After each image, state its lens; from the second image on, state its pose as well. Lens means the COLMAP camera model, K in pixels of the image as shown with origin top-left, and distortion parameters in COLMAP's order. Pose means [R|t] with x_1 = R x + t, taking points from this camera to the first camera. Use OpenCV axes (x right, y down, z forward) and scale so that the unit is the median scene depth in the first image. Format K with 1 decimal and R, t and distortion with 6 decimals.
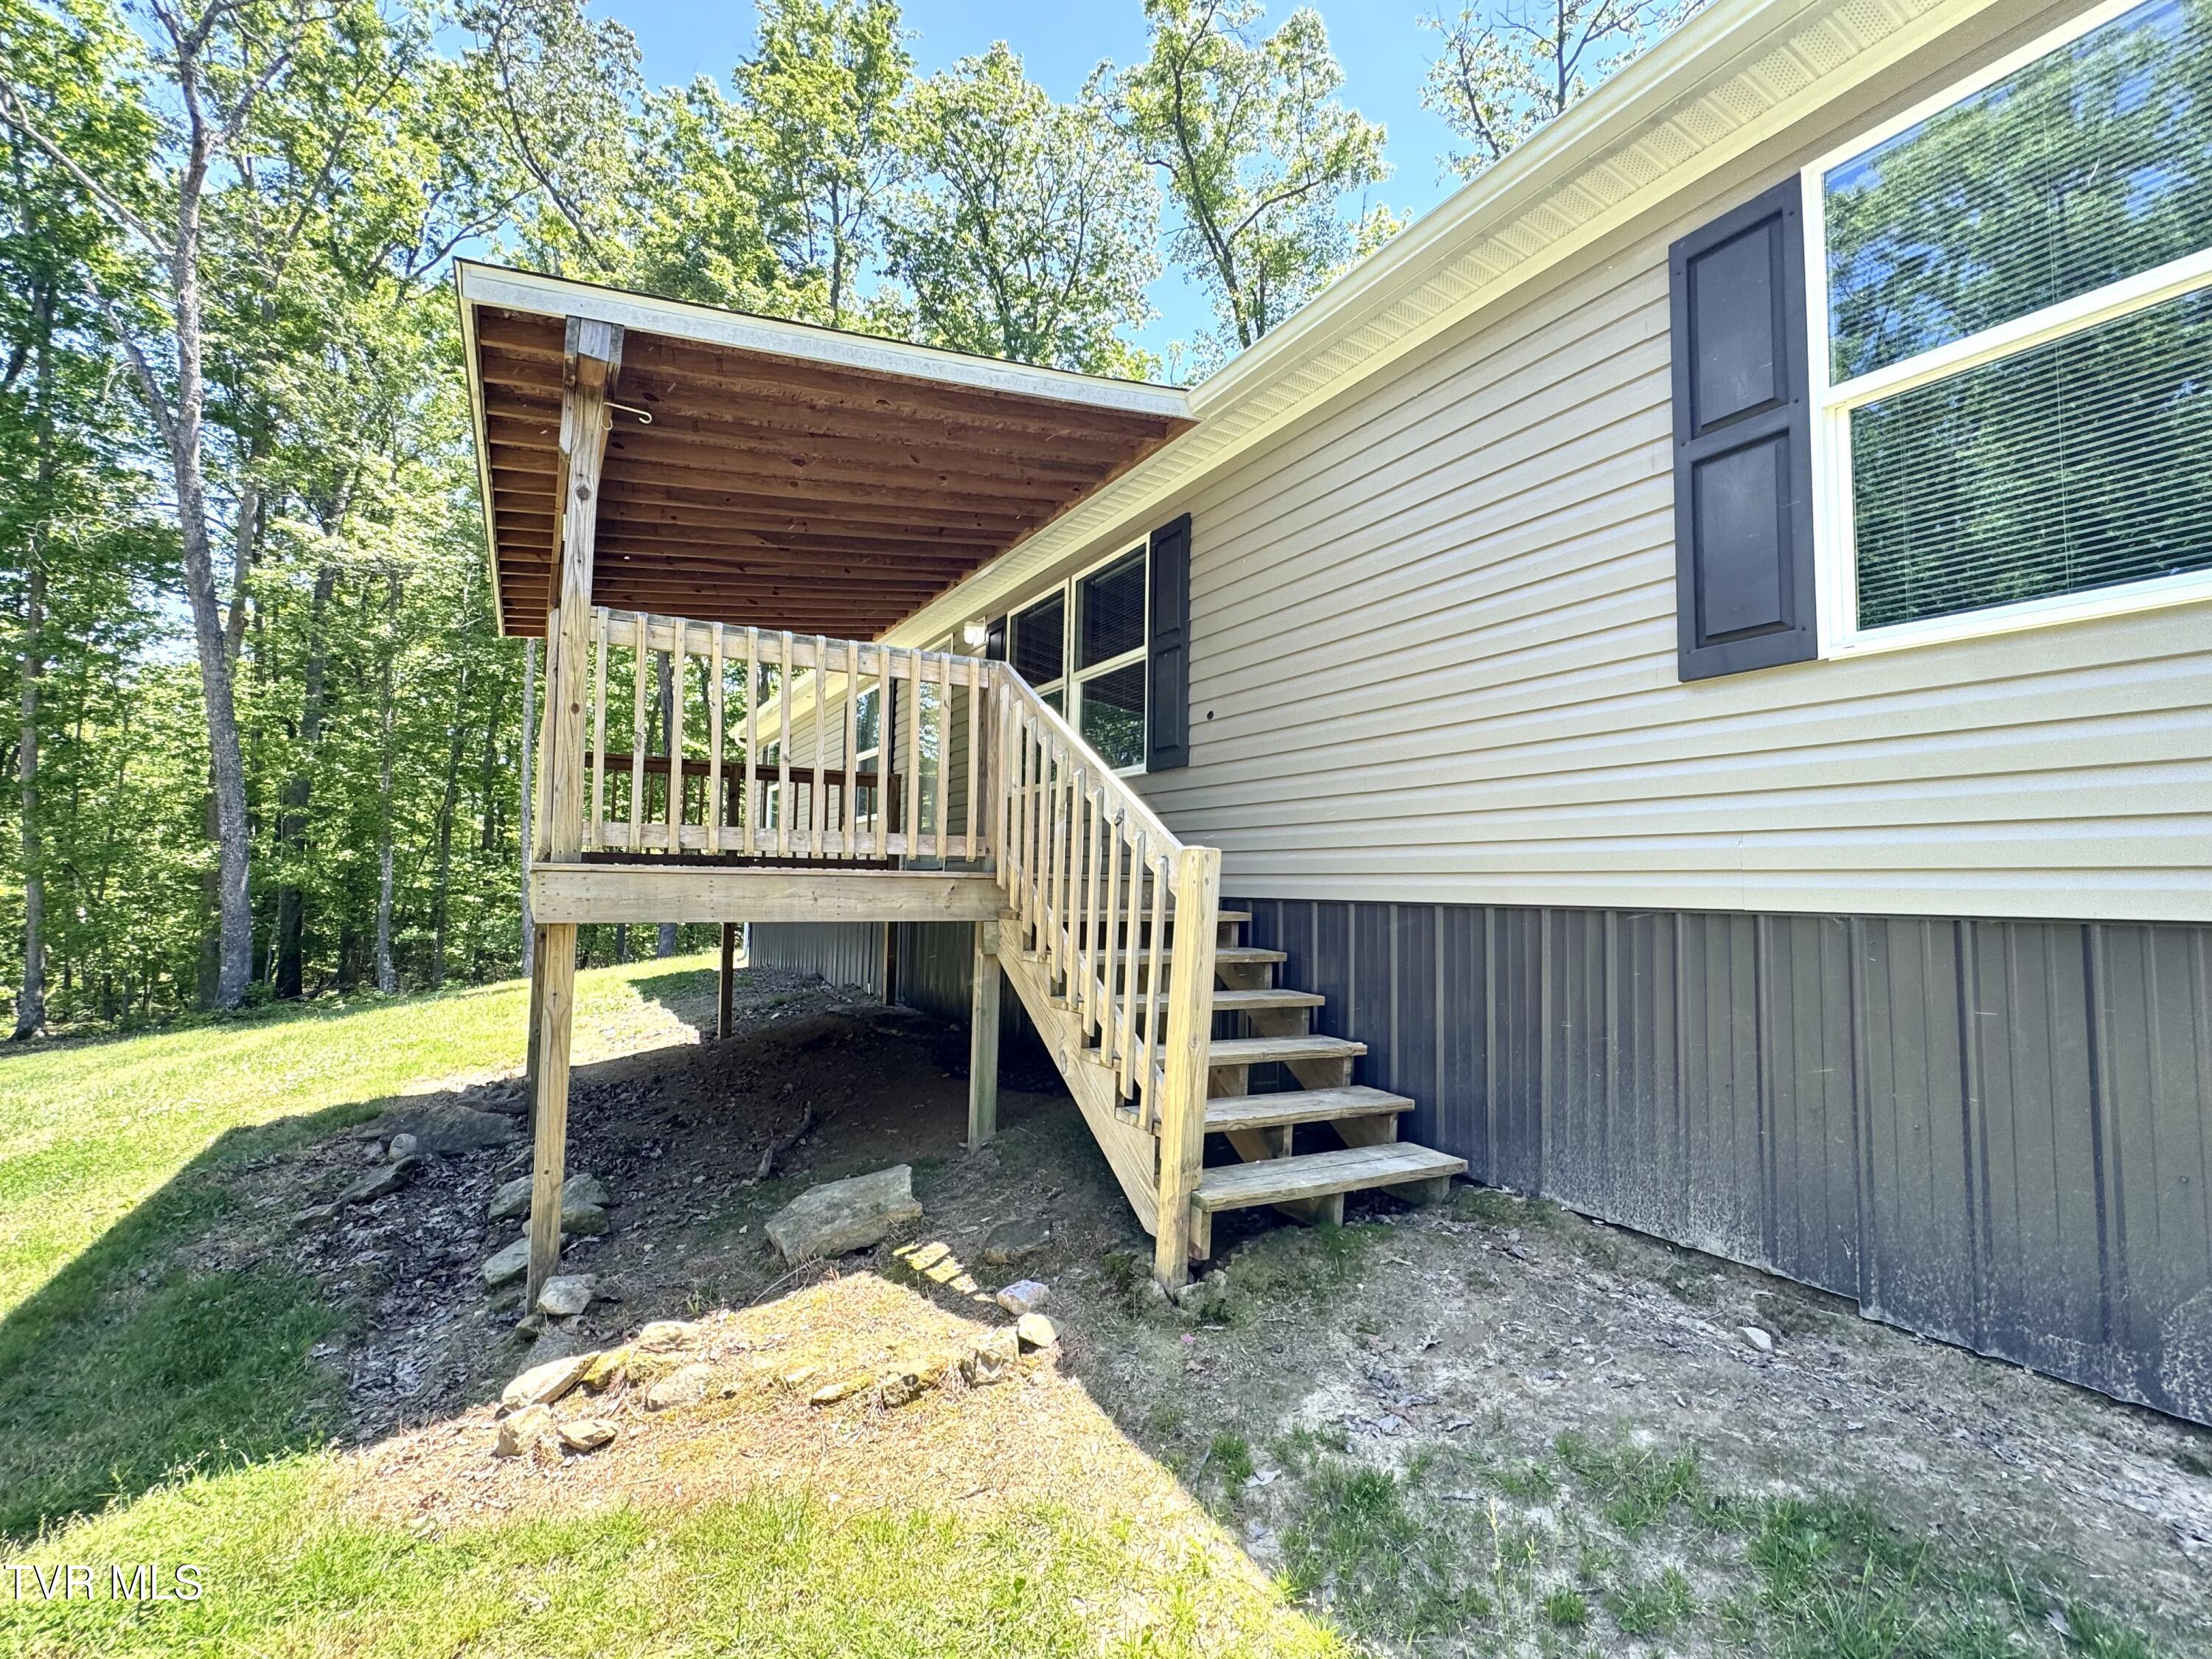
lens RADIAL K [[960.8, 0, 1111.3], [0, 960.8, 824.1], [0, 0, 1]] dist [-0.001790, -0.000965]
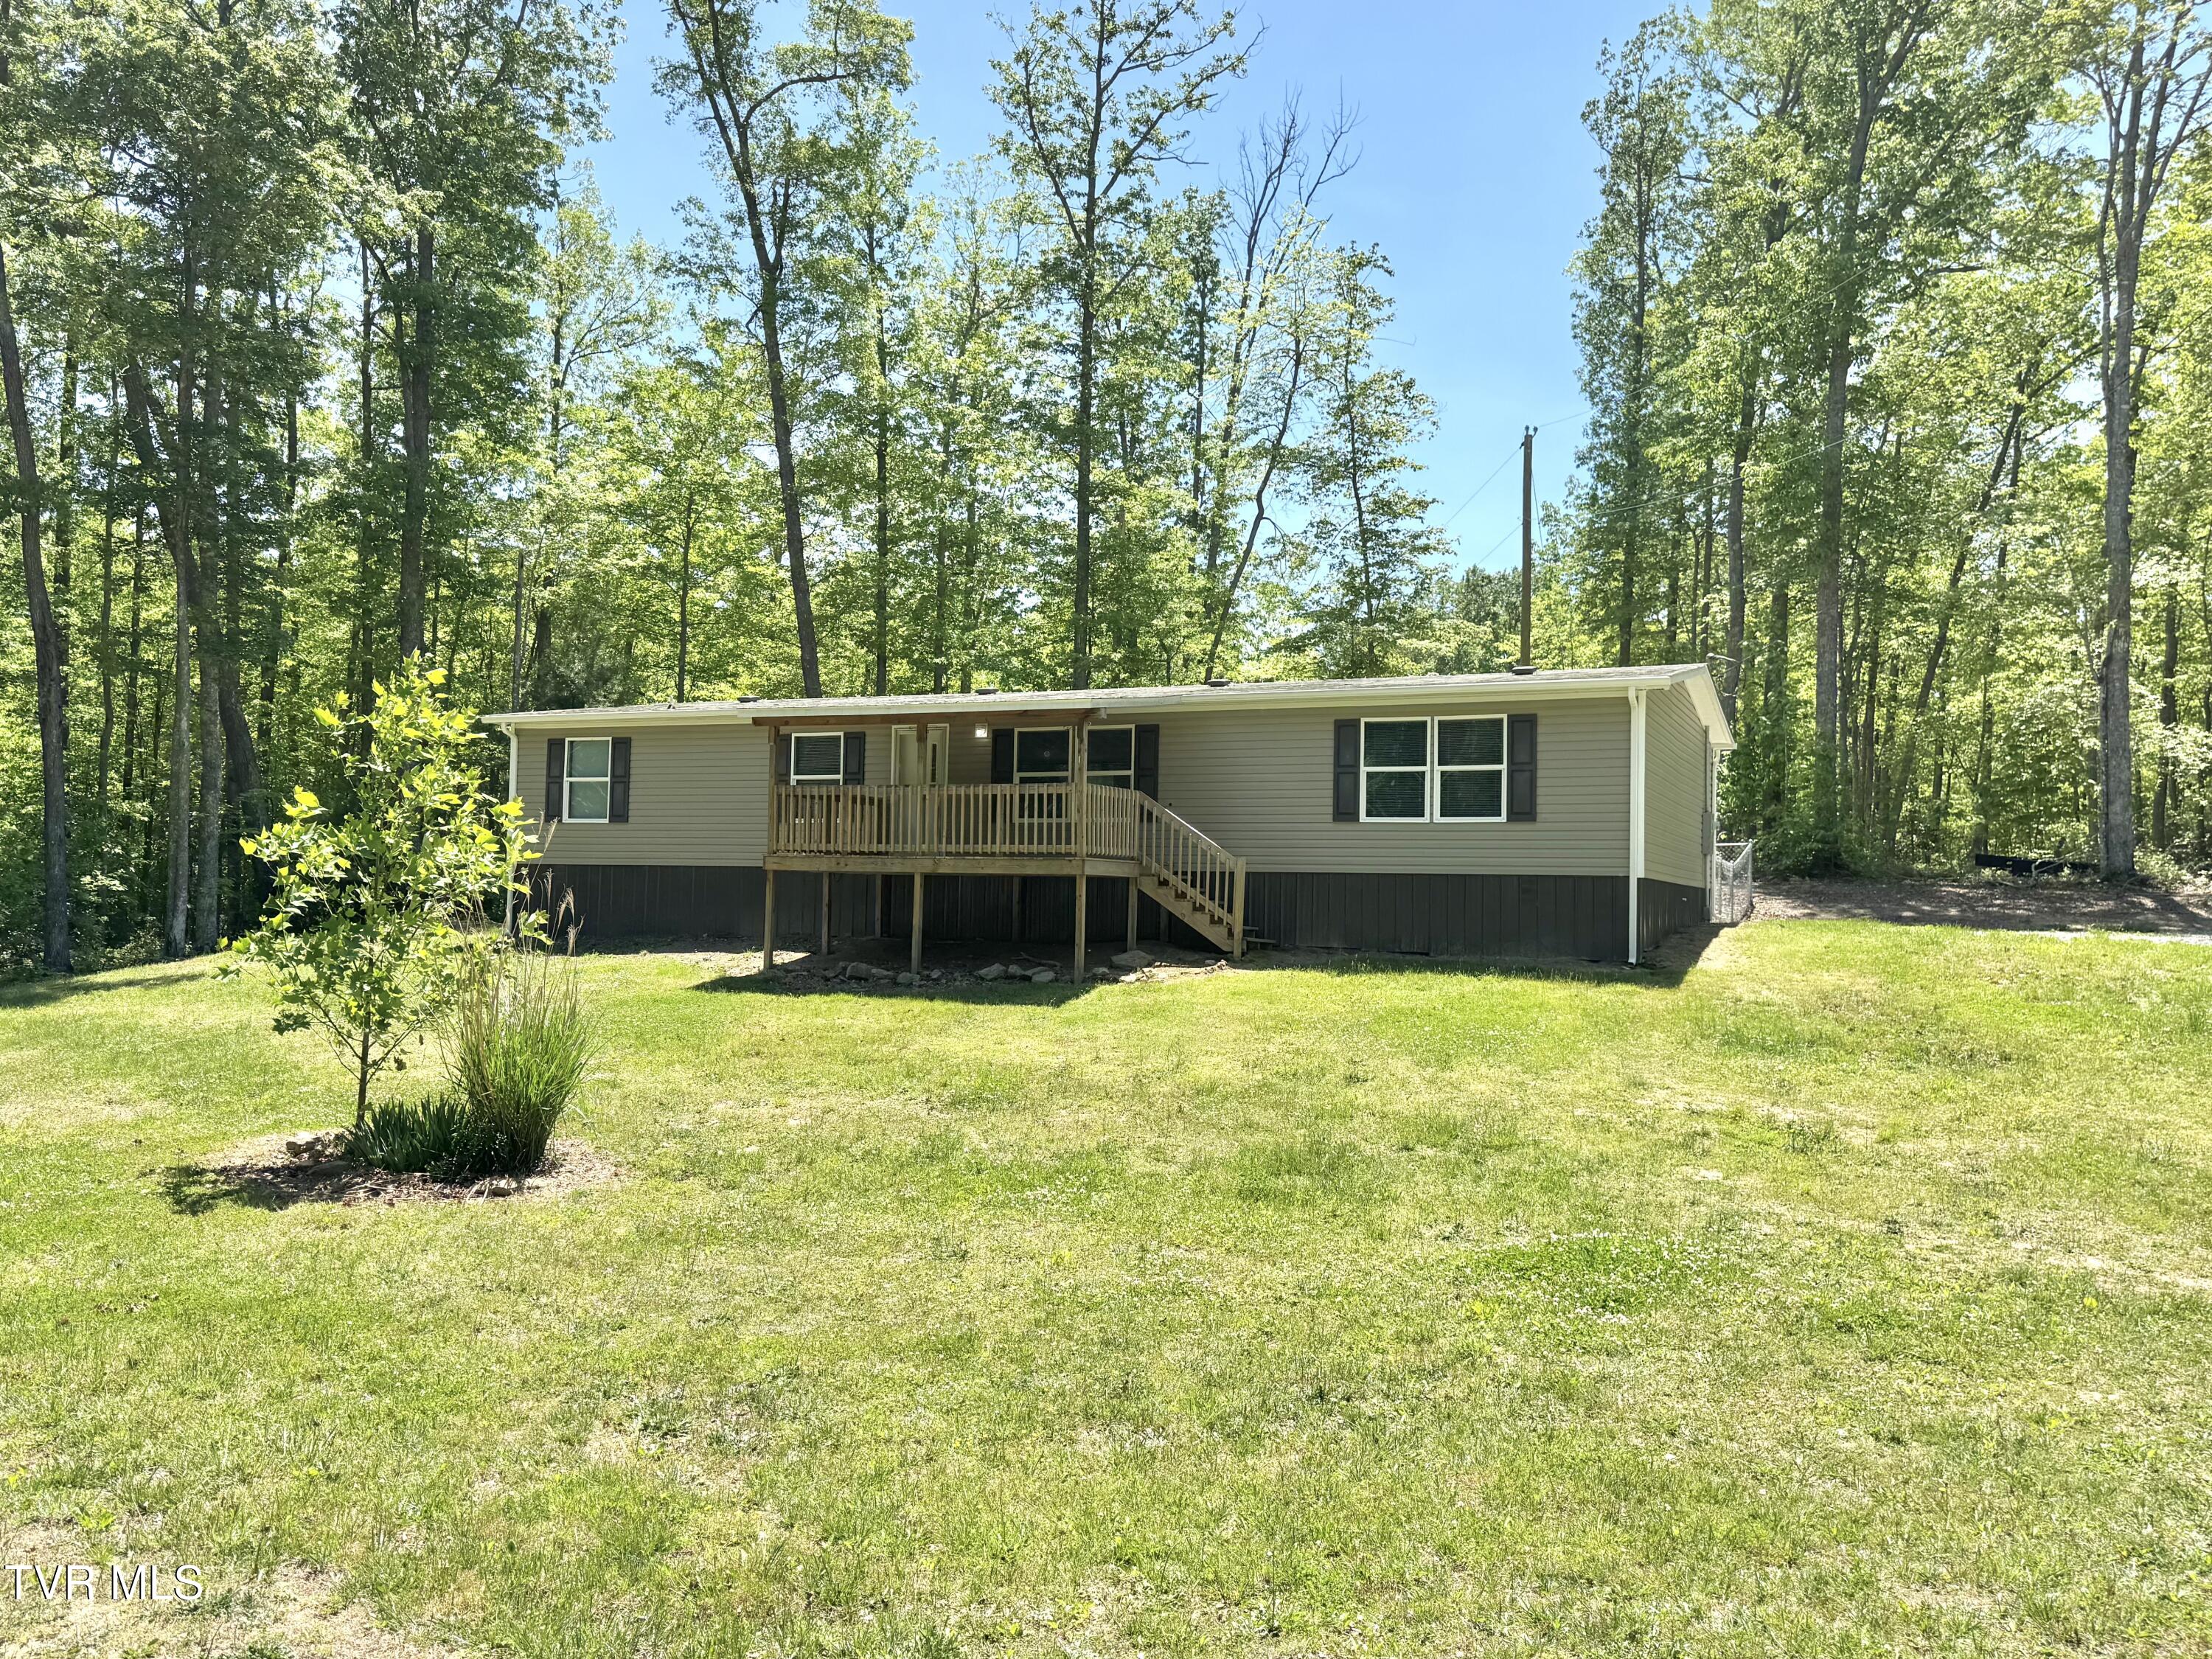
lens RADIAL K [[1743.6, 0, 1111.8], [0, 1743.6, 840.2], [0, 0, 1]] dist [0.052453, -0.074105]
pose [[0.822582, 0.014201, 0.568469, -4.732957], [-0.041129, 0.998556, 0.034569, -0.293592], [-0.567157, -0.051817, 0.821978, -4.949866]]
